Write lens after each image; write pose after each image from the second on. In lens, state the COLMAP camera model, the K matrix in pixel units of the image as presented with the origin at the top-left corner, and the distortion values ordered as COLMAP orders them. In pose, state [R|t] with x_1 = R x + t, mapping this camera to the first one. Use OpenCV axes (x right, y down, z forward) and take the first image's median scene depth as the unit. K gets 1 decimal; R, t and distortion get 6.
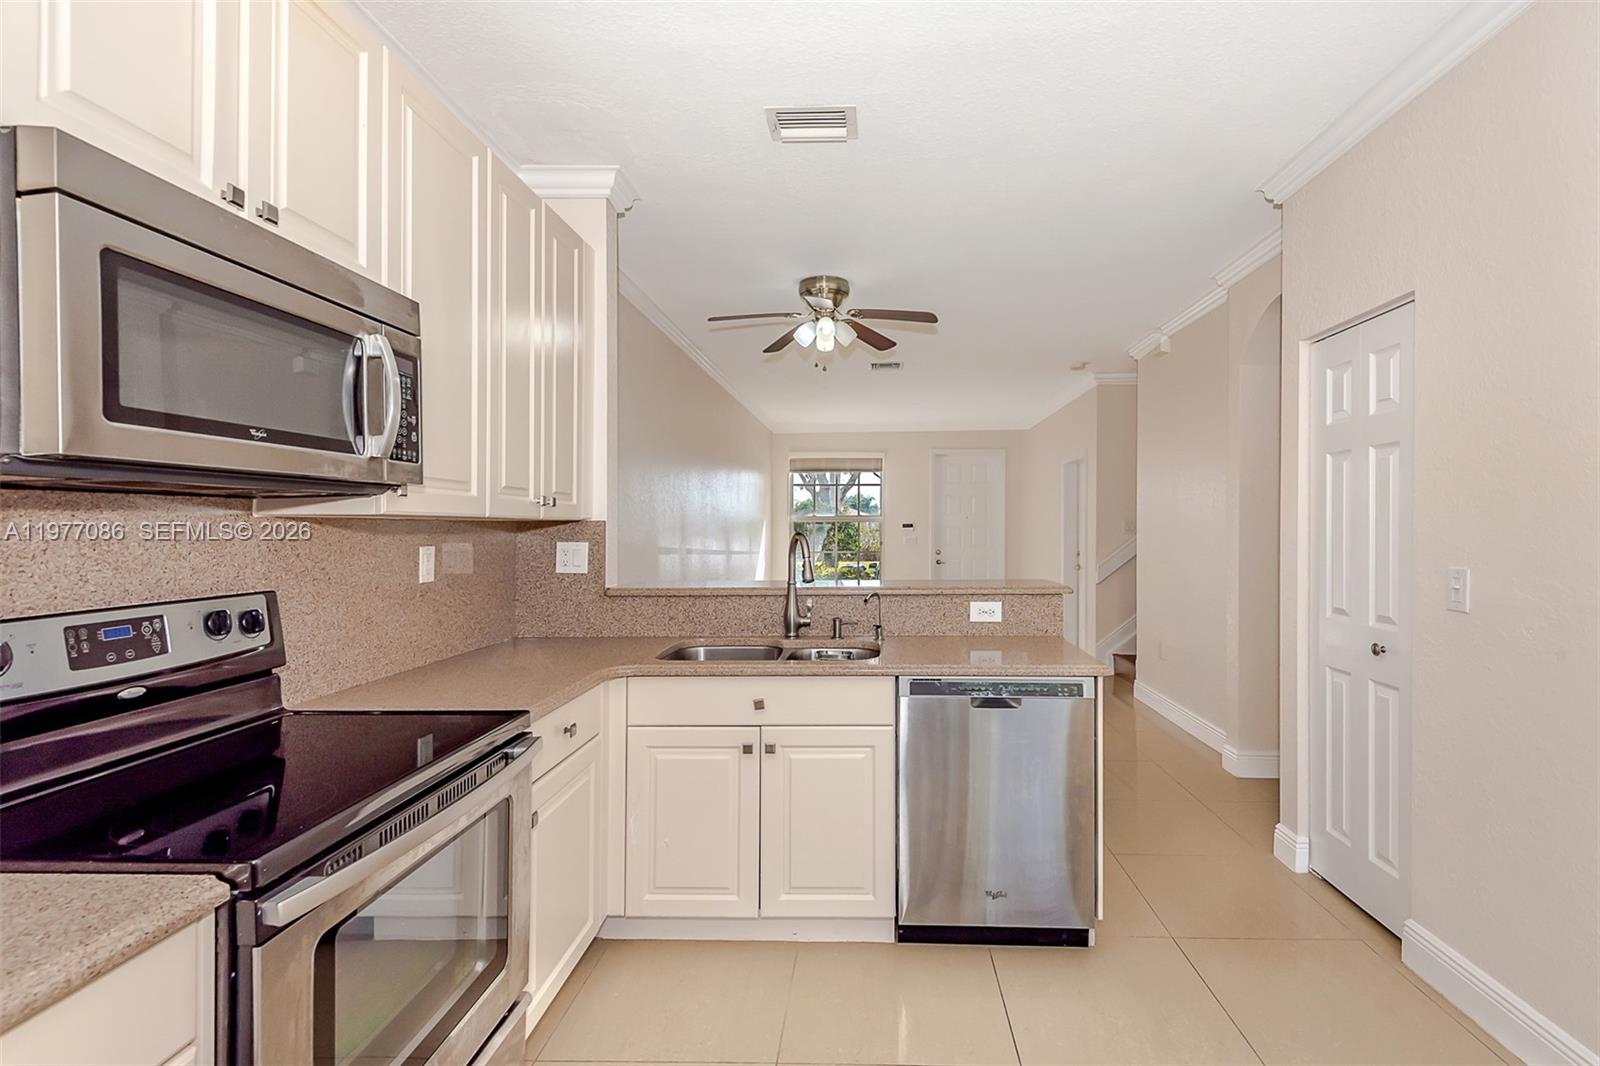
lens RADIAL K [[742.5, 0, 794.7], [0, 742.5, 524.7], [0, 0, 1]] dist [0.021129, -0.012042]
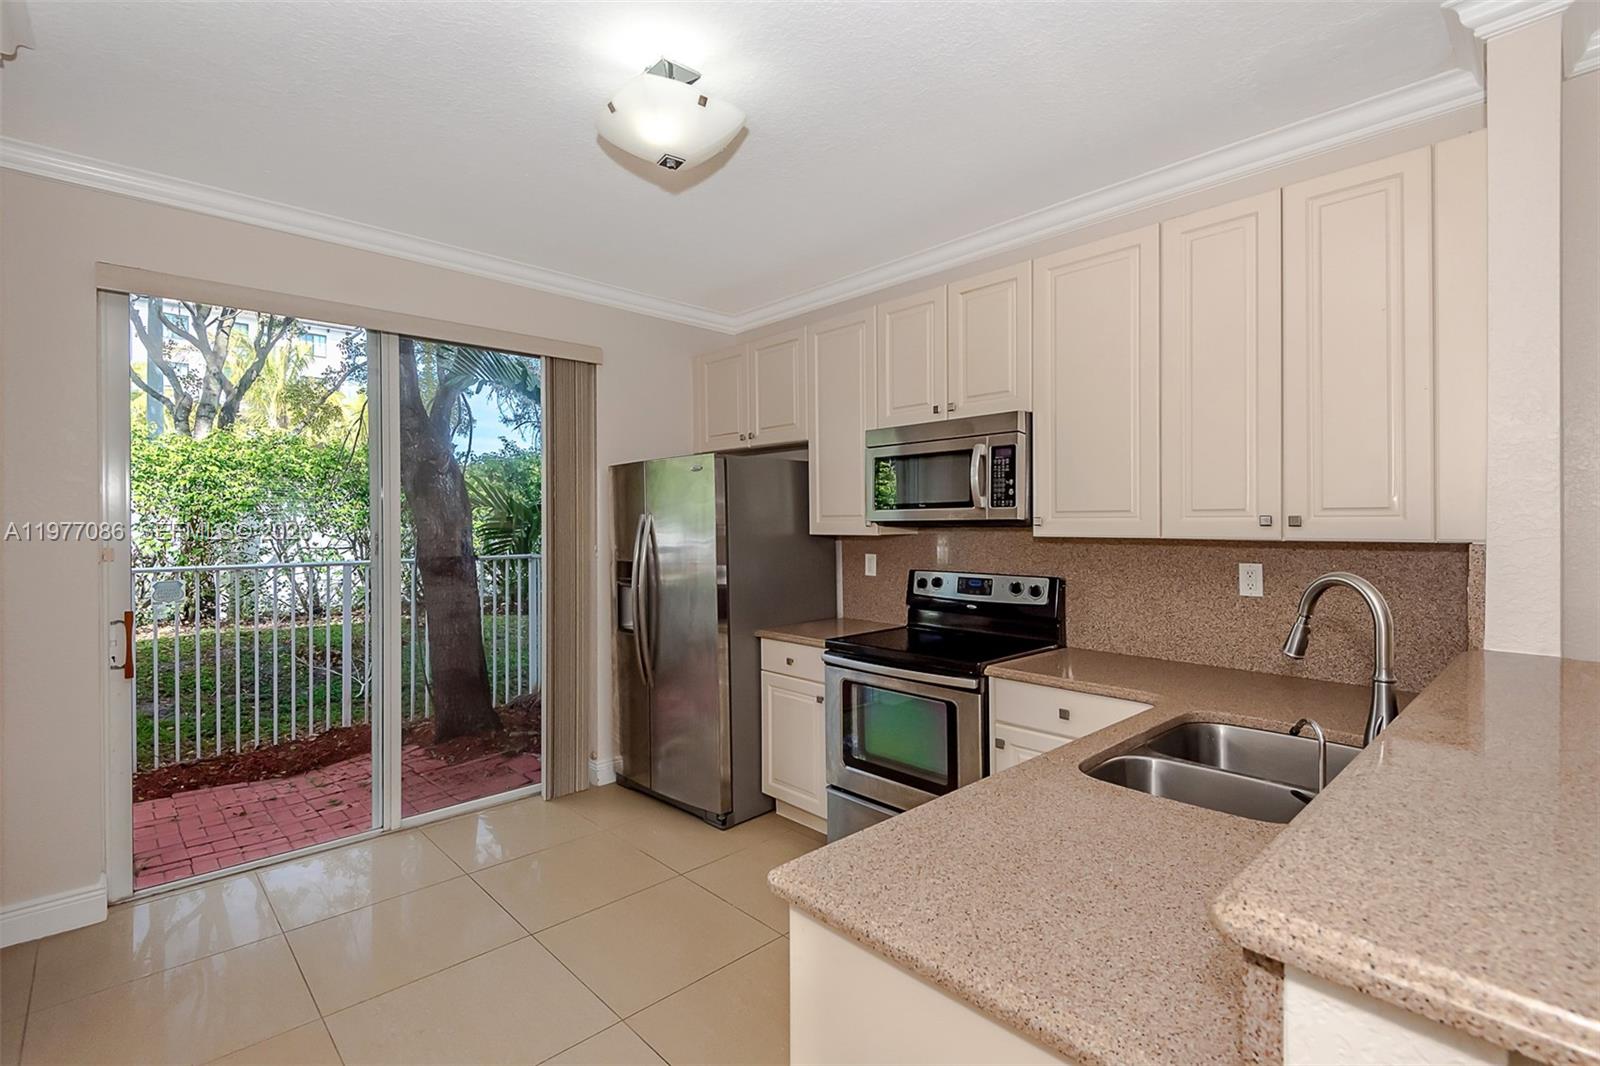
lens RADIAL K [[742.5, 0, 794.7], [0, 742.5, 524.7], [0, 0, 1]] dist [0.021129, -0.012042]
pose [[-0.652726, 0.004707, -0.757580, 1.191727], [0.005829, 0.999982, 0.001191, -0.050534], [0.757572, -0.003638, -0.652742, 1.870089]]
